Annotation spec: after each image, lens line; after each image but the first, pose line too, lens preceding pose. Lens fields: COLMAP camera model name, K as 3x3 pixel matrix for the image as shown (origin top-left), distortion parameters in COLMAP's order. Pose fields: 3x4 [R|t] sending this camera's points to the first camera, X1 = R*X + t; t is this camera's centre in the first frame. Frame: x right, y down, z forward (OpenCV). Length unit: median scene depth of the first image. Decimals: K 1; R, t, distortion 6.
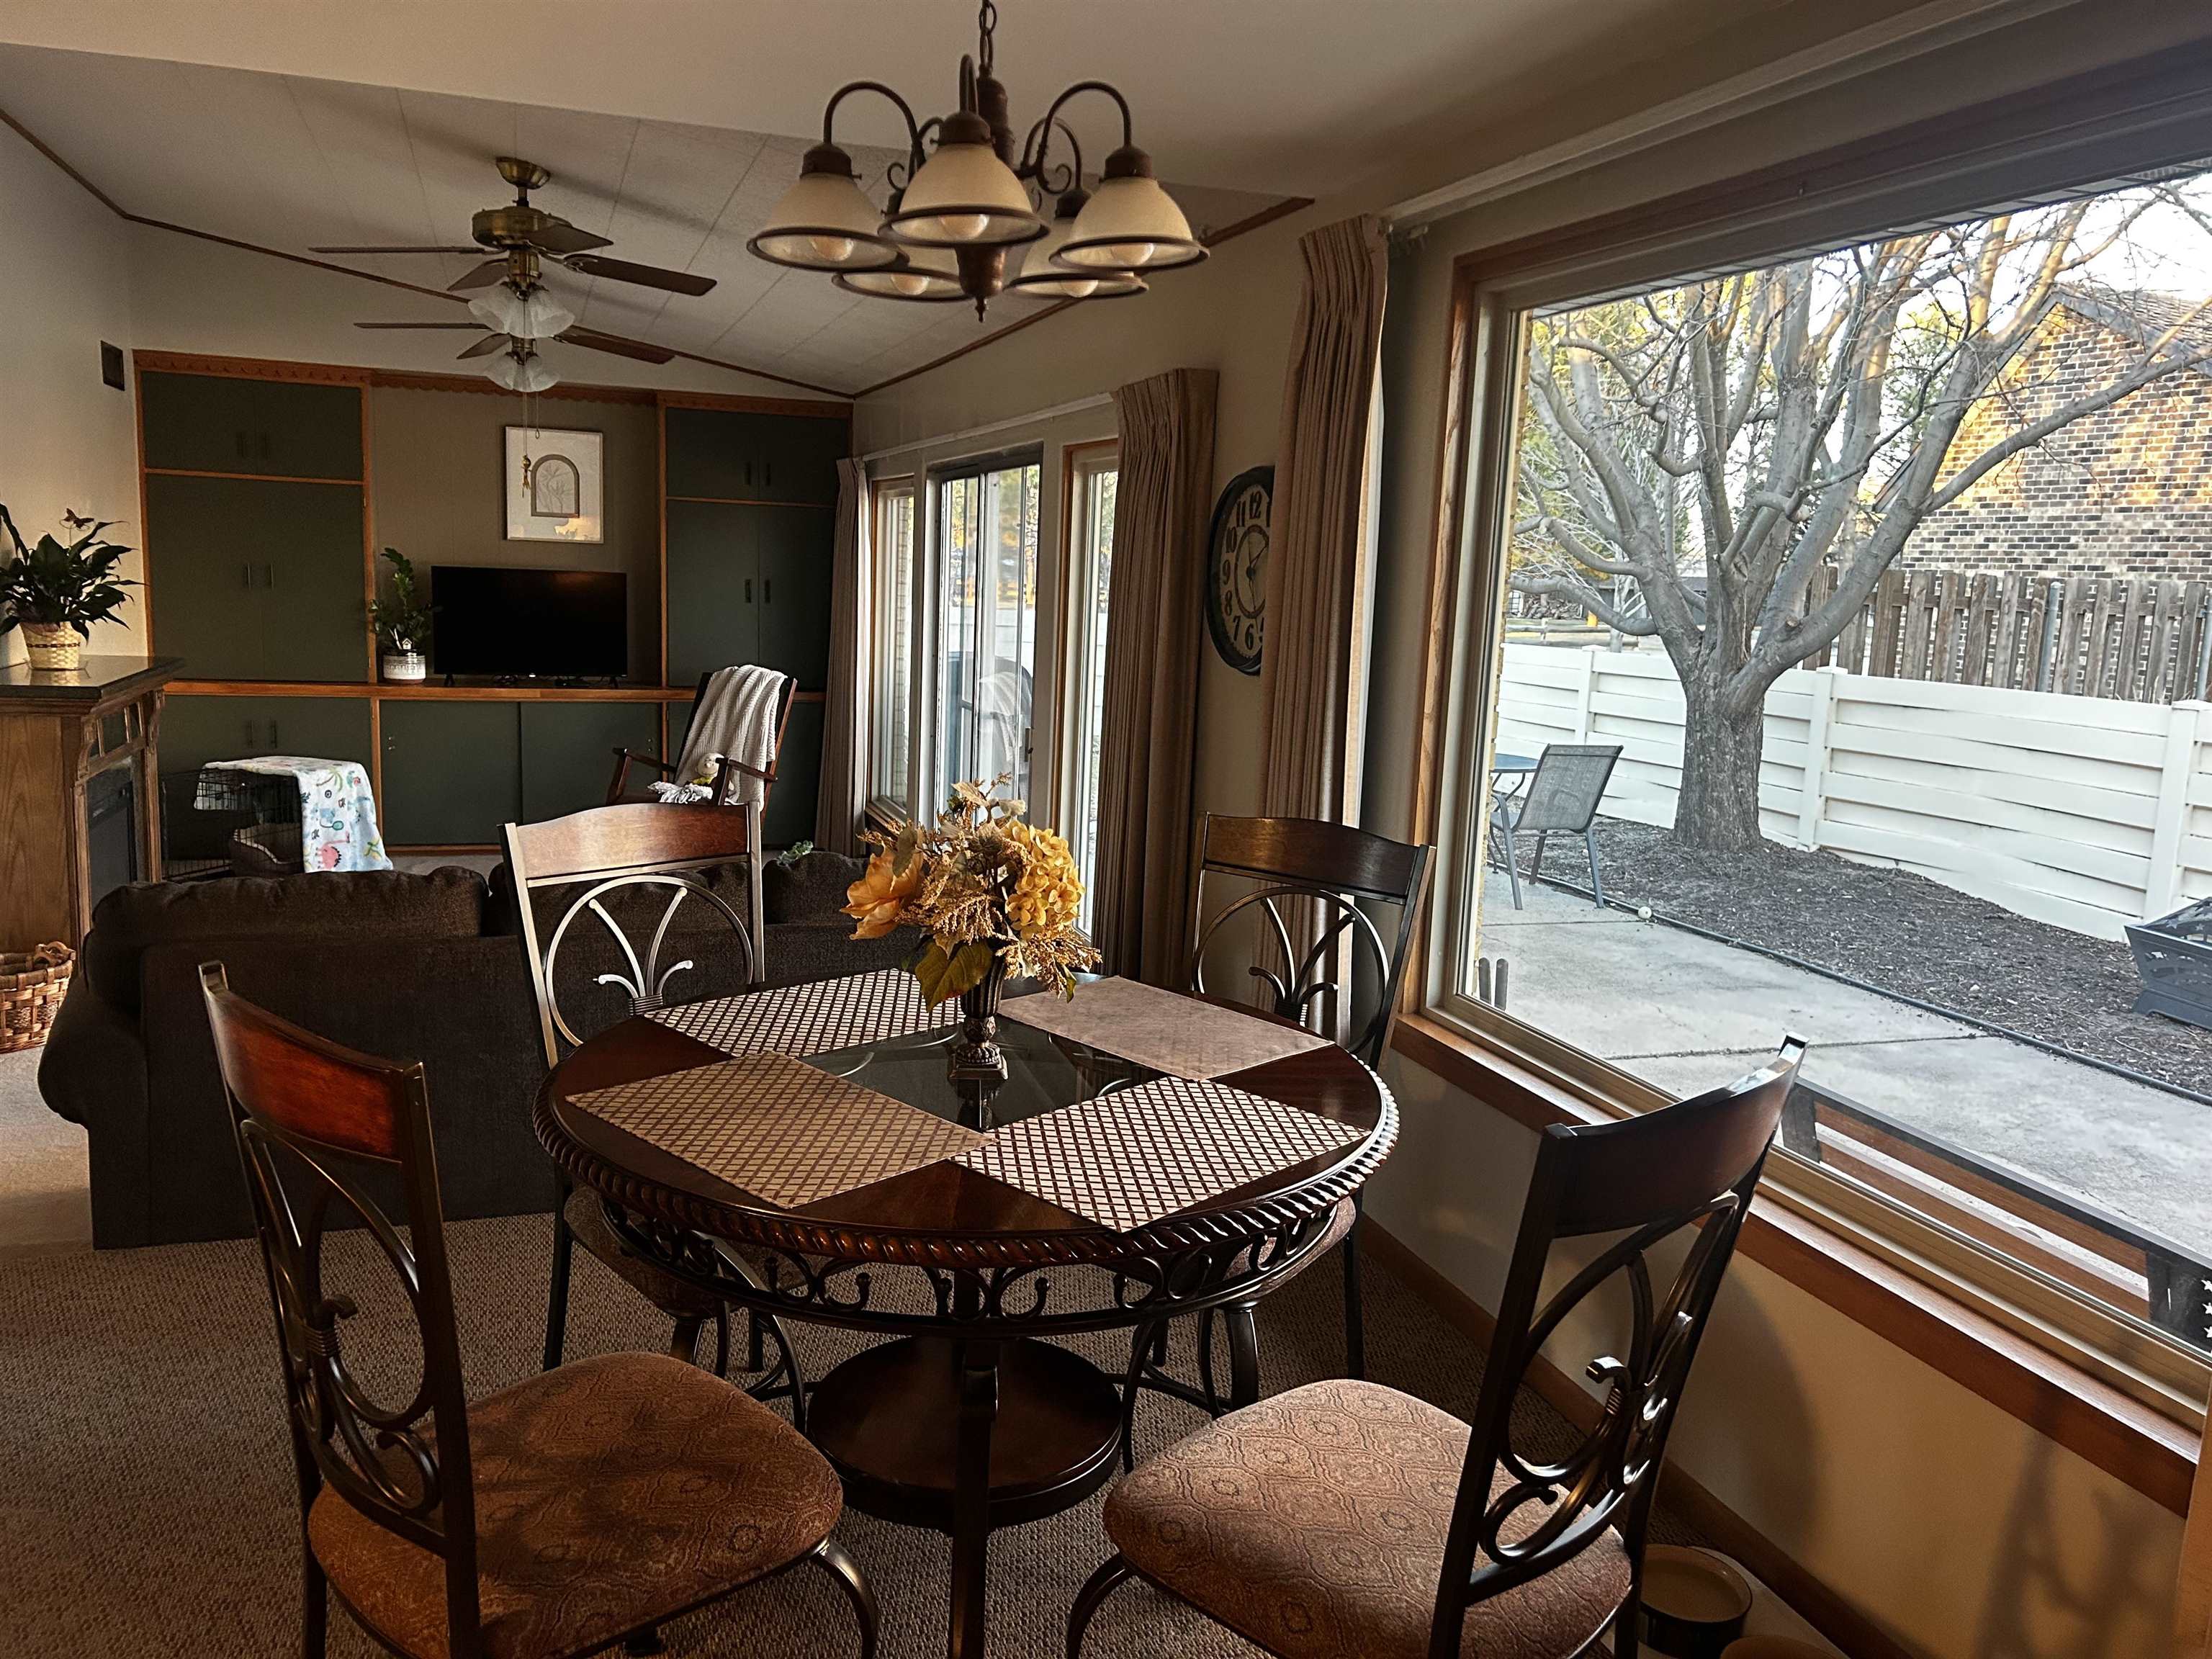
lens RADIAL K [[1668.4, 0, 1096.9], [0, 1668.4, 828.2], [0, 0, 1]] dist [0.052100, -0.069057]
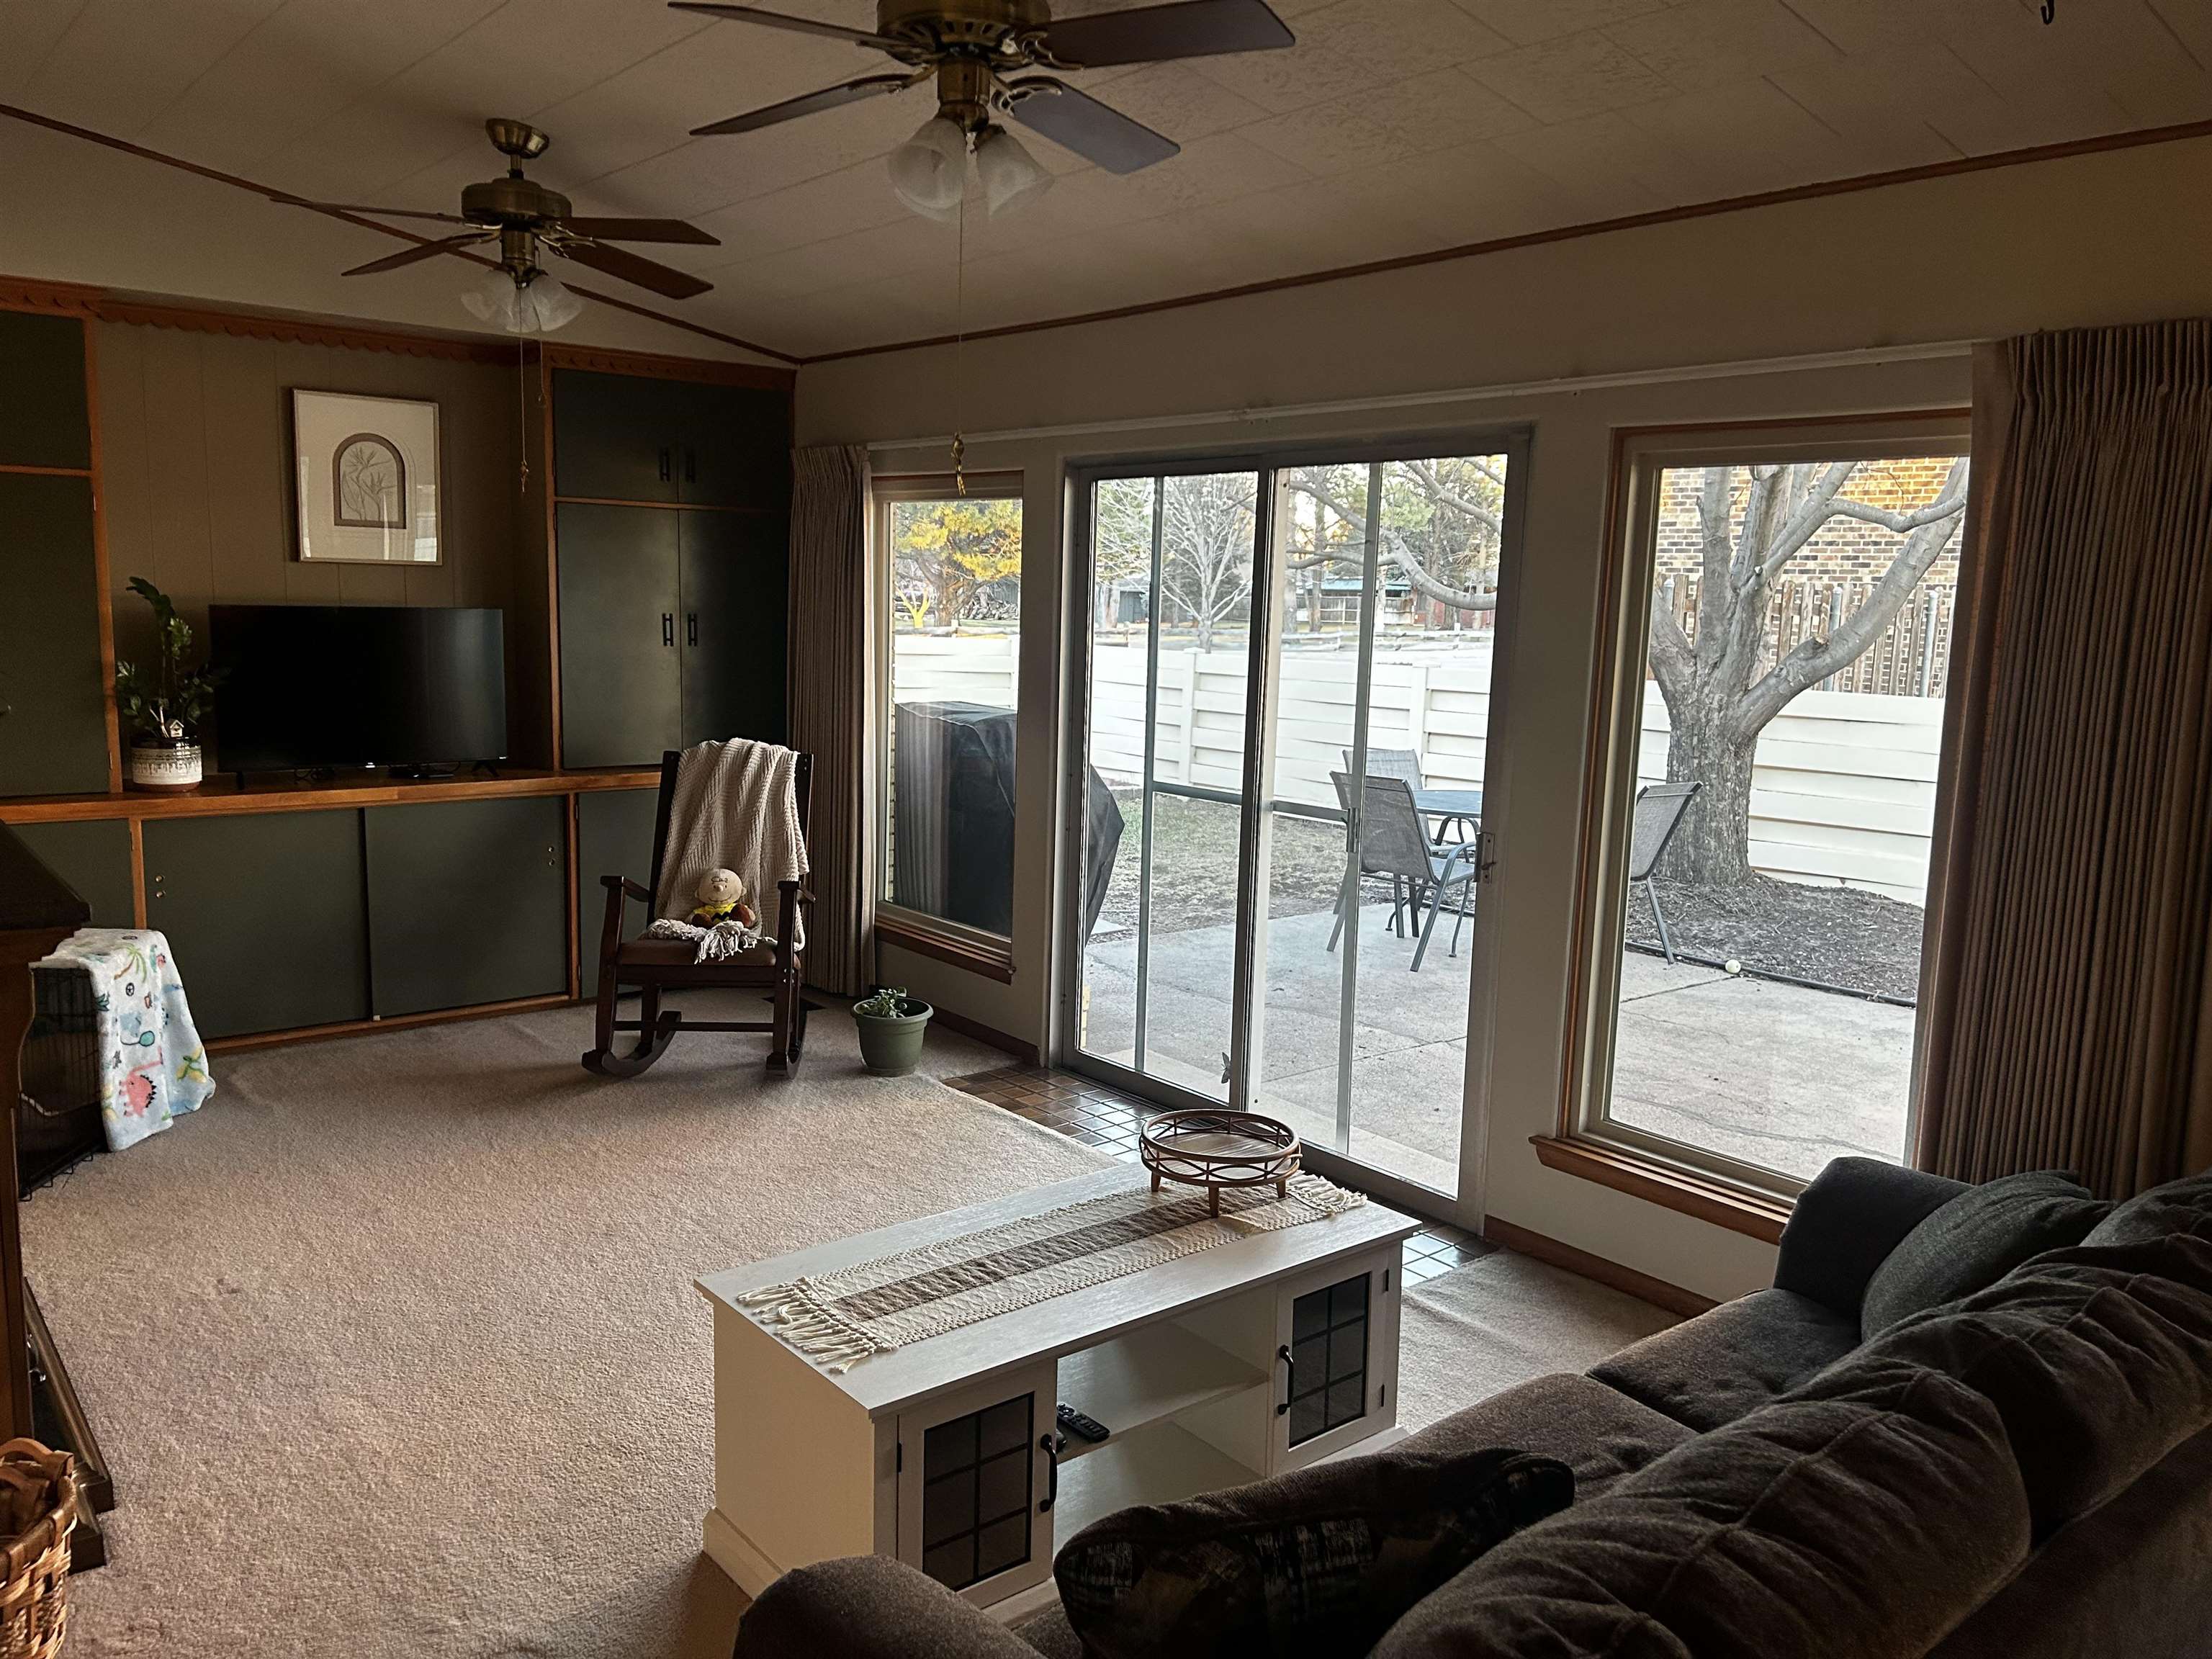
lens RADIAL K [[1668.4, 0, 1117.8], [0, 1668.4, 840.4], [0, 0, 1]] dist [0.052100, -0.069057]
pose [[0.934324, -0.066178, 0.350226, -0.312595], [0.063741, 0.997795, 0.018495, -0.058356], [-0.350678, 0.005043, 0.936483, 0.289443]]
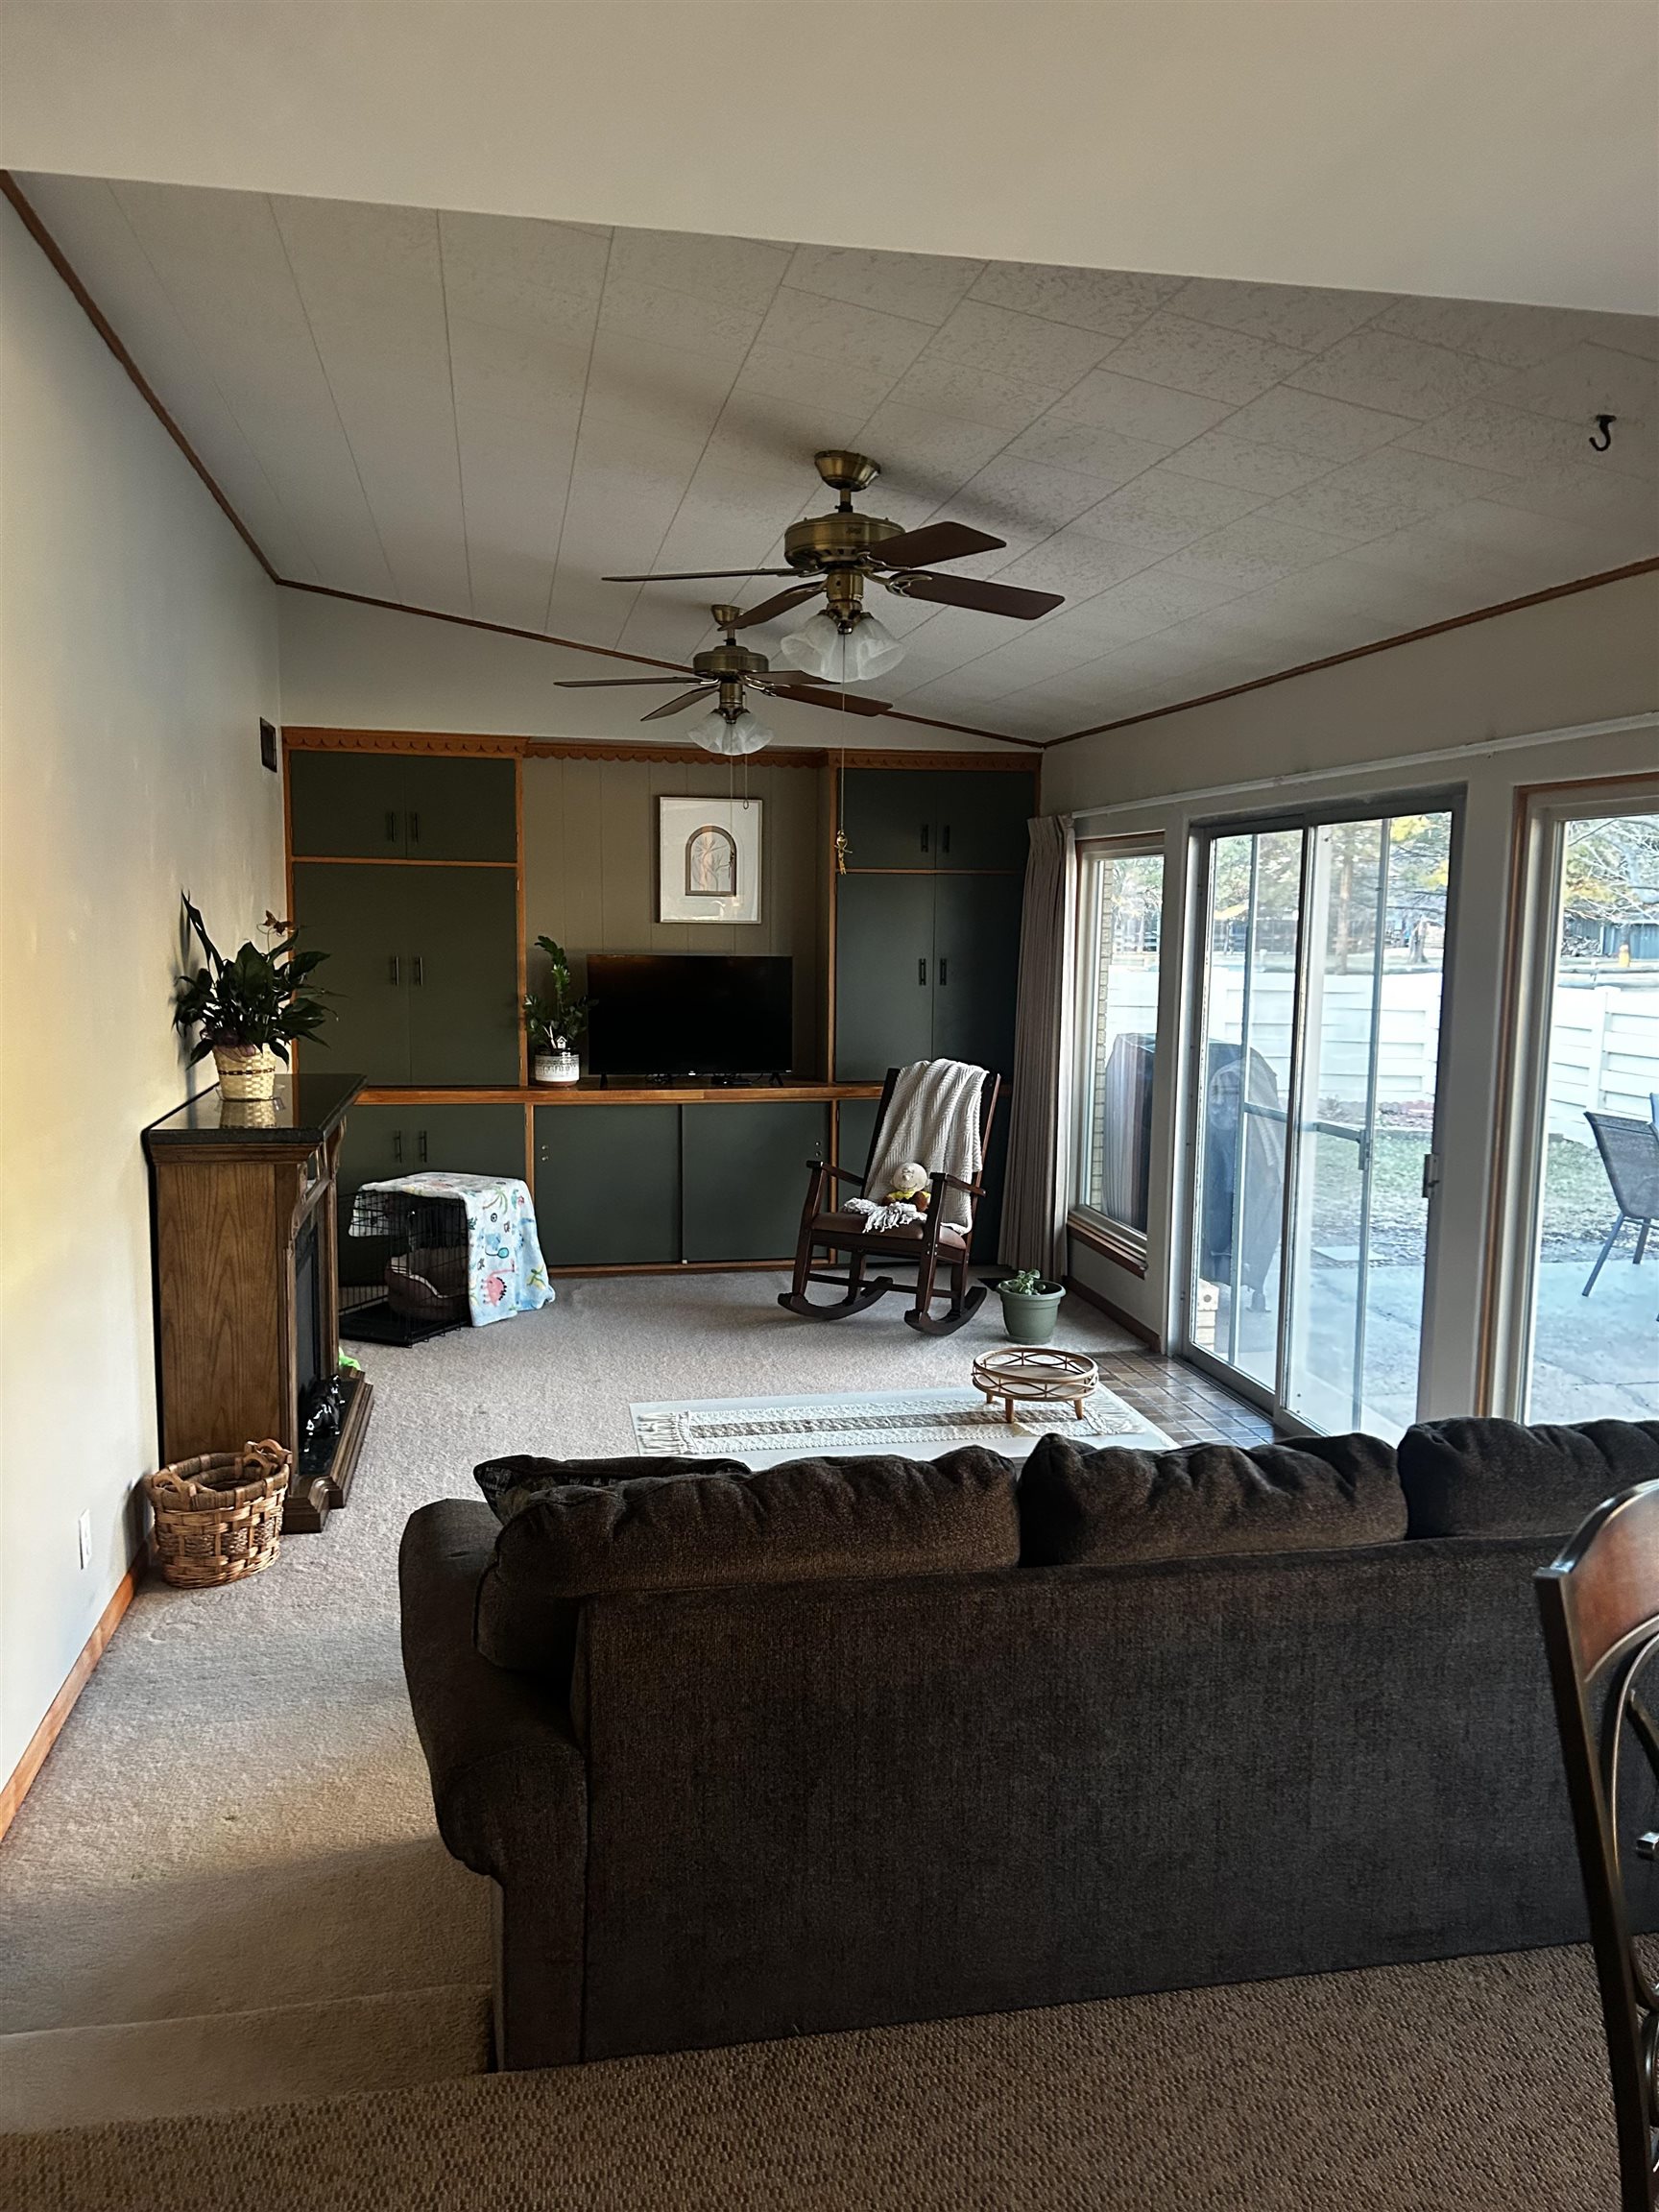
lens RADIAL K [[1668.4, 0, 837.2], [0, 1668.4, 1125.0], [0, 0, 1]] dist [0.052100, -0.069057]
pose [[0.990921, -0.011612, -0.133940, -0.150365], [0.007308, 0.999442, -0.032579, -0.036604], [0.134244, 0.031304, 0.990454, 0.144634]]
